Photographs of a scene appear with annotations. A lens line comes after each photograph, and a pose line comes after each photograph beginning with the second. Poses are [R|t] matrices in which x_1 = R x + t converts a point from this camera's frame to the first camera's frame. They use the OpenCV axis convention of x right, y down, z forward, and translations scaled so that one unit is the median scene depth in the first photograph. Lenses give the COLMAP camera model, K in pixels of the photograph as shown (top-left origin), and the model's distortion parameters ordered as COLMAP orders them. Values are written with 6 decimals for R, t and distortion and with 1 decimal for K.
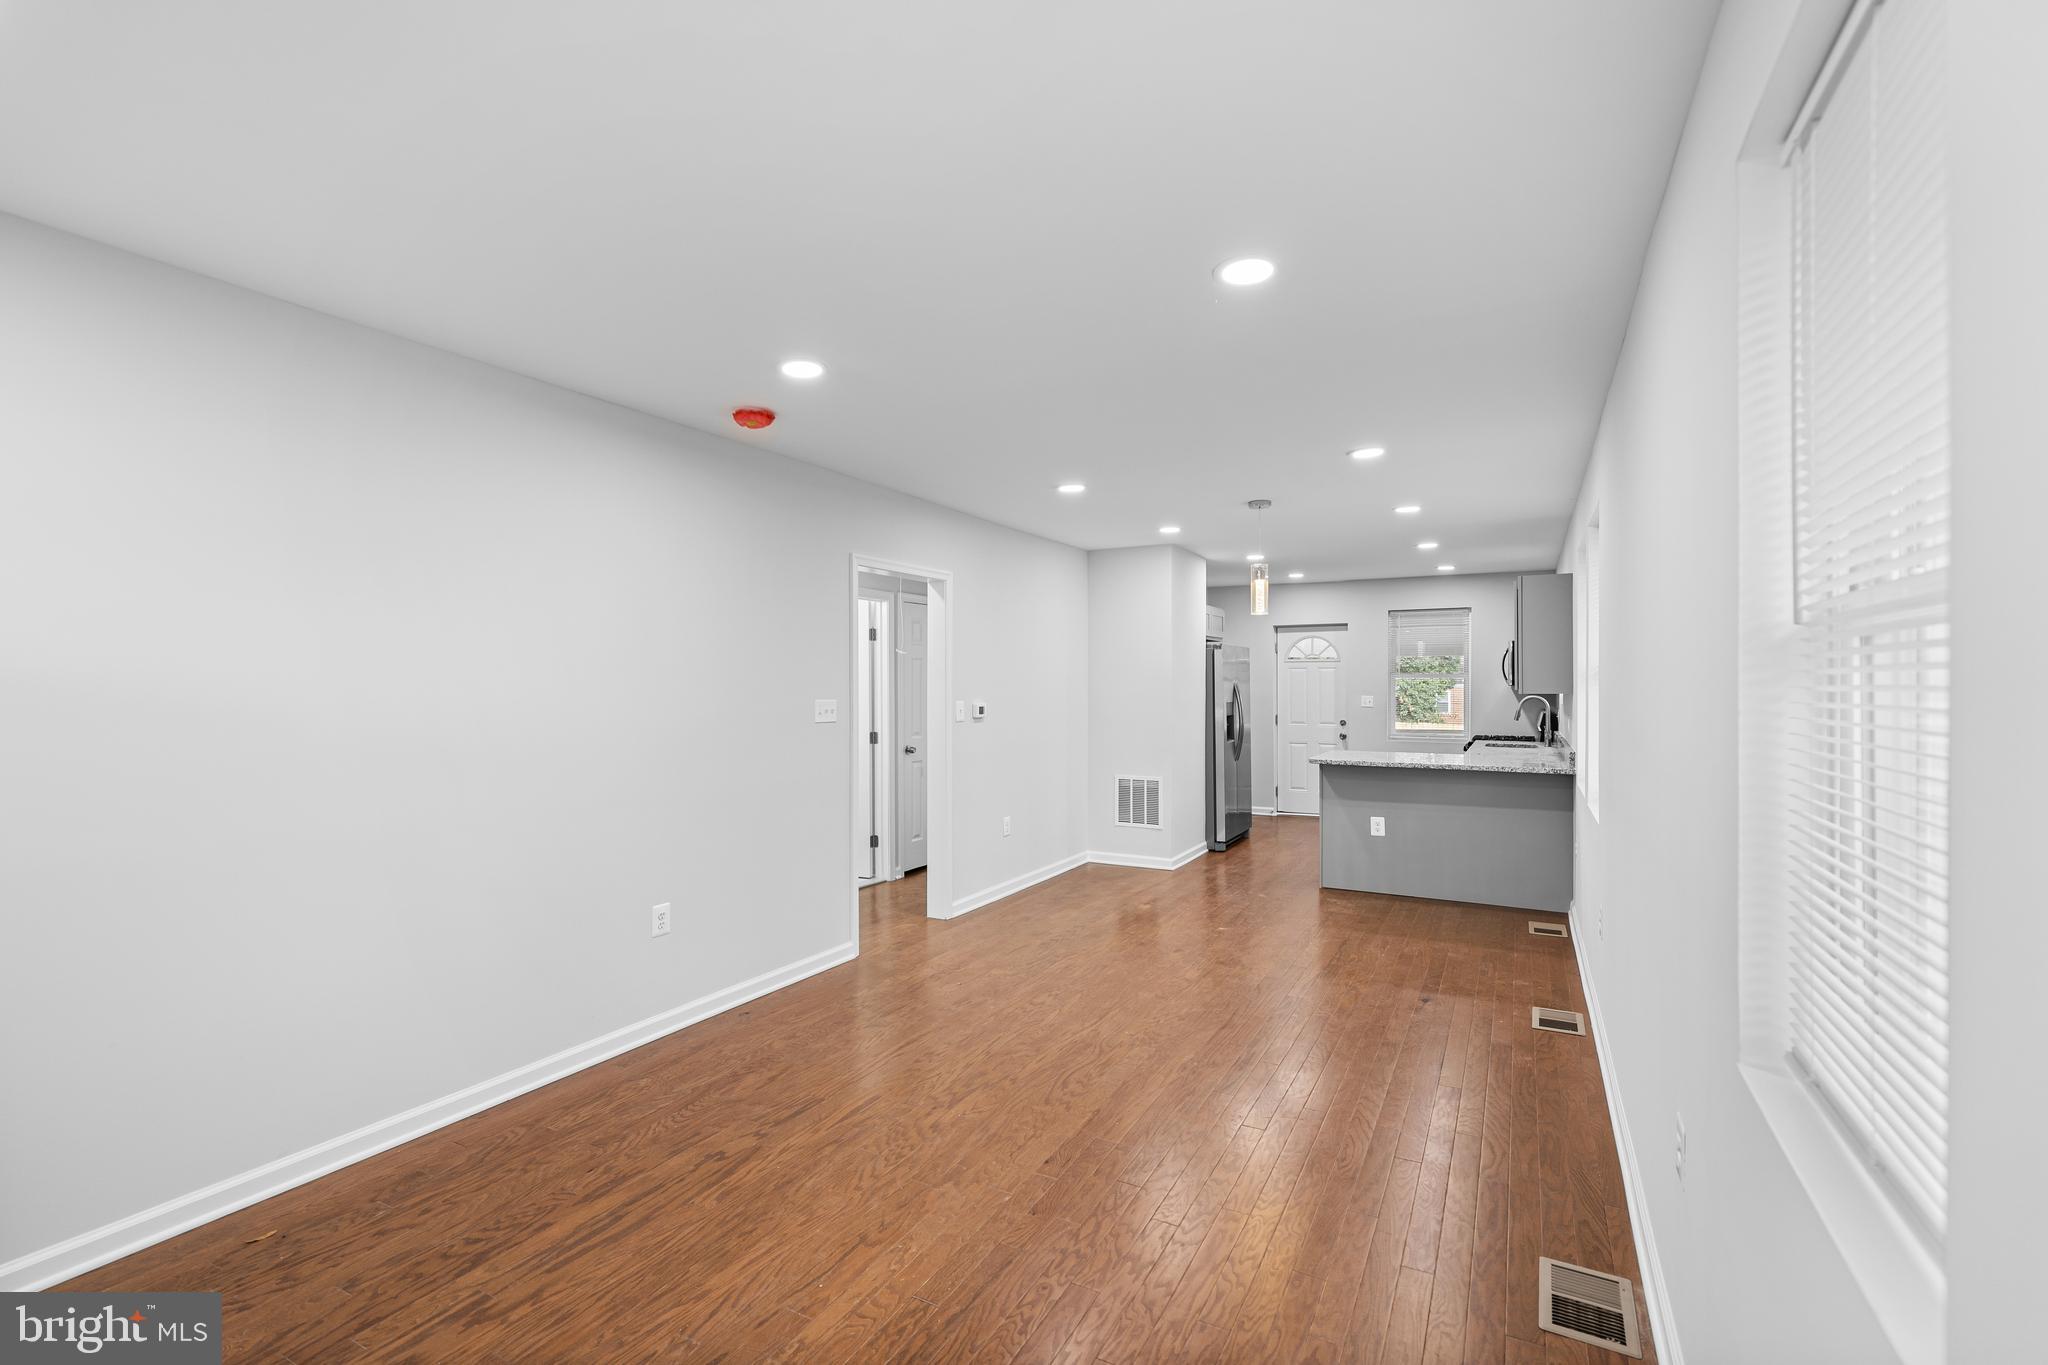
lens RADIAL K [[918.8, 0, 1024.0], [0, 918.8, 682.5], [0, 0, 1]] dist [0.001348, -0.000158]
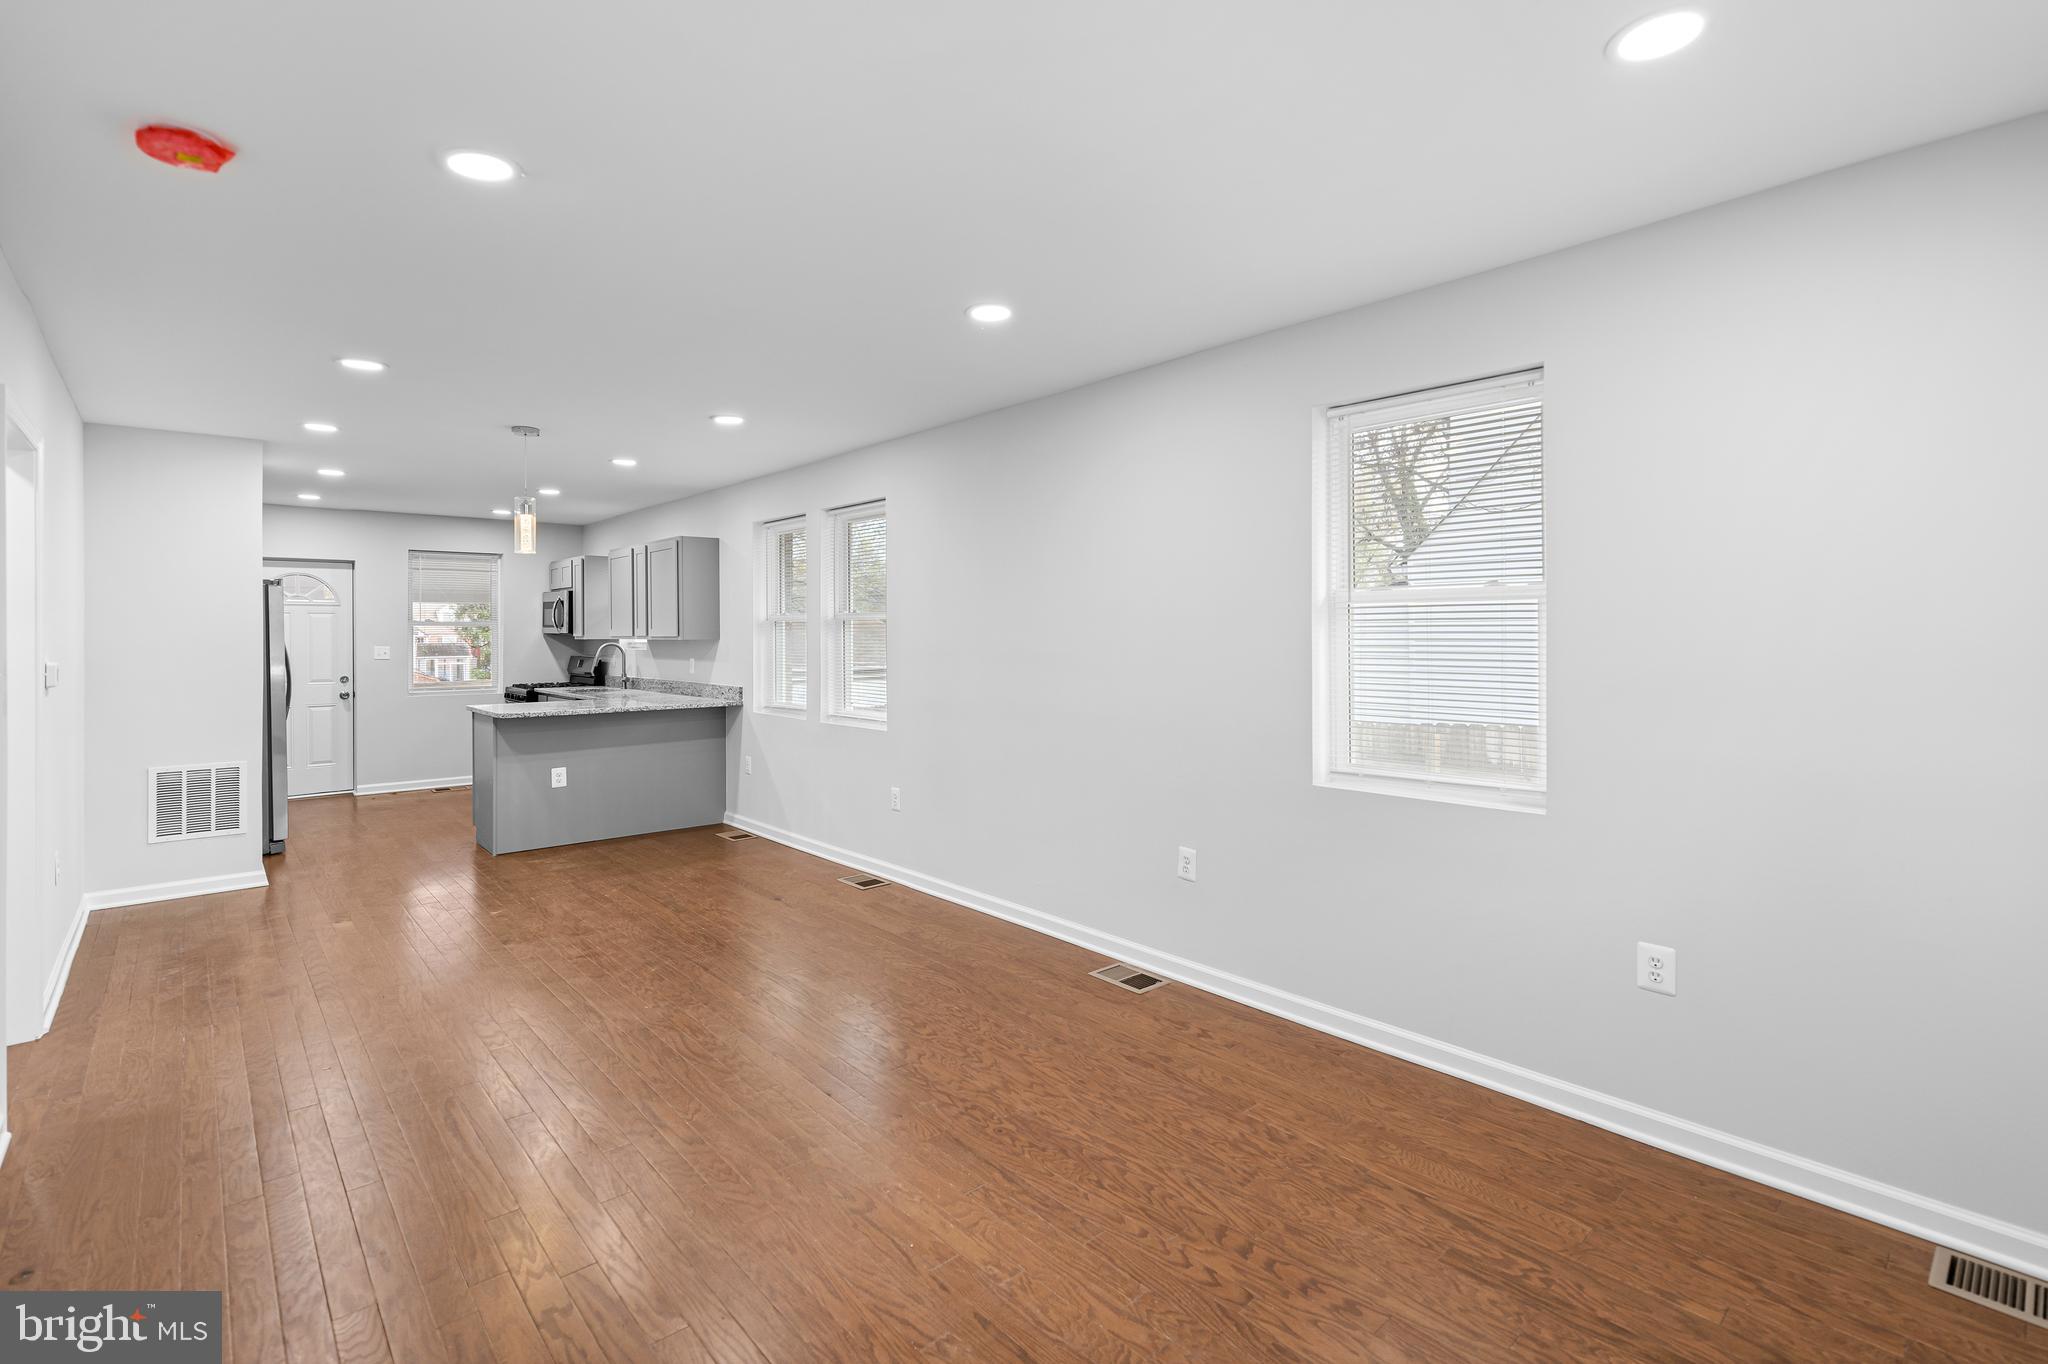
lens RADIAL K [[944.8, 0, 1033.9], [0, 944.8, 630.8], [0, 0, 1]] dist [0.003038, -0.000770]
pose [[0.331320, 0.000711, 0.943518, -0.349584], [0.001935, 0.999997, -0.001433, 0.003170], [-0.943516, 0.002300, 0.331318, 0.170773]]
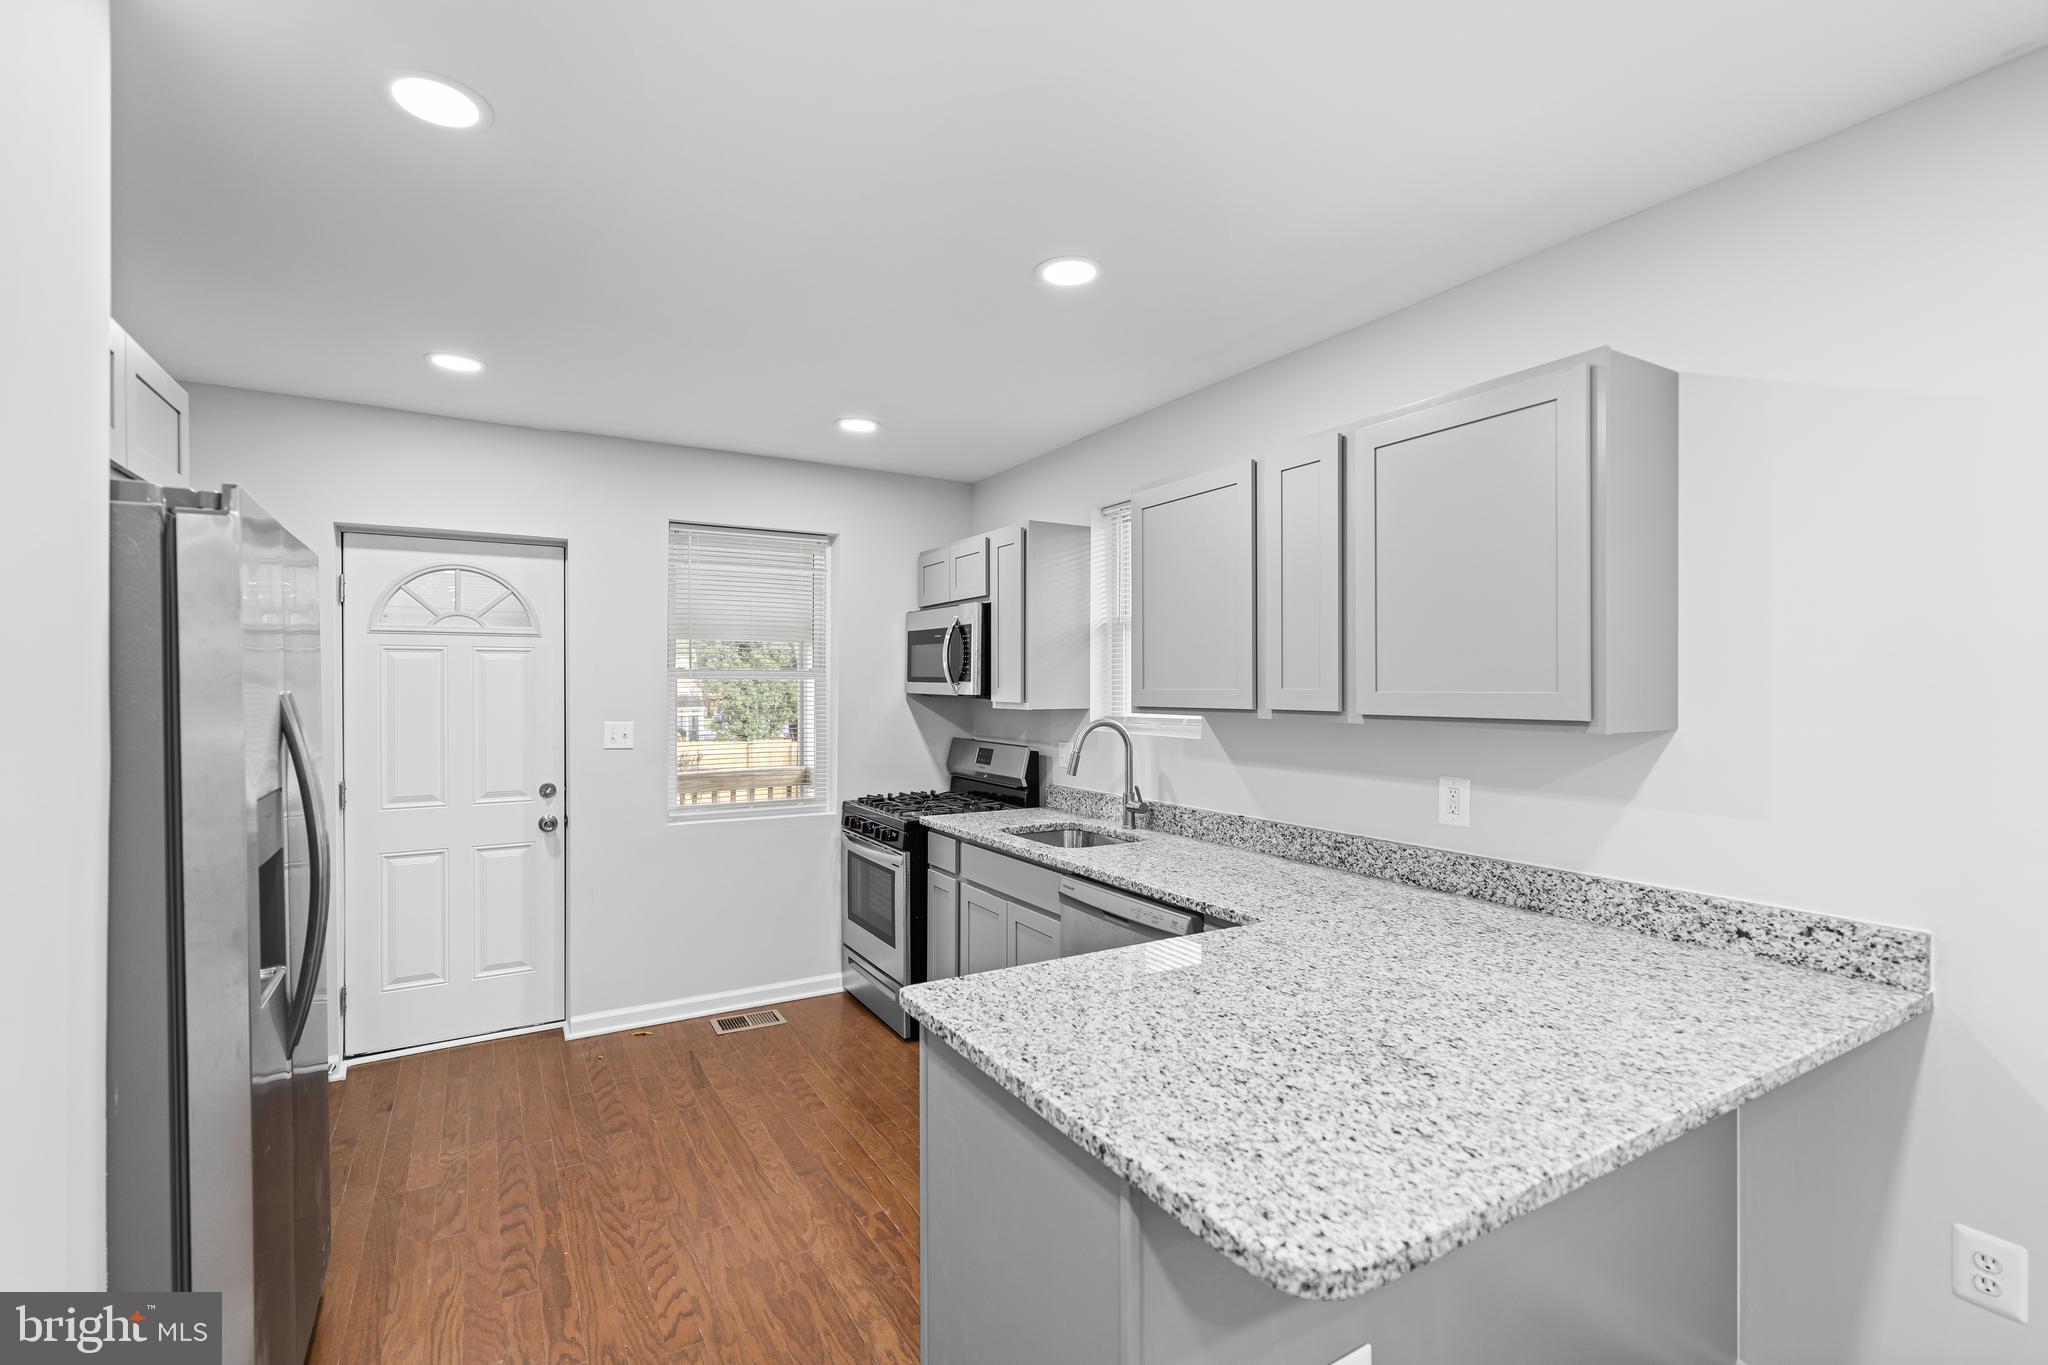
lens RADIAL K [[918.8, 0, 1024.0], [0, 918.8, 682.5], [0, 0, 1]] dist [0.001348, -0.000158]
pose [[0.507431, 0.002716, 0.861688, 0.148706], [-0.002242, 0.999996, -0.001832, -0.003365], [-0.861690, -0.001002, 0.507435, 0.848347]]
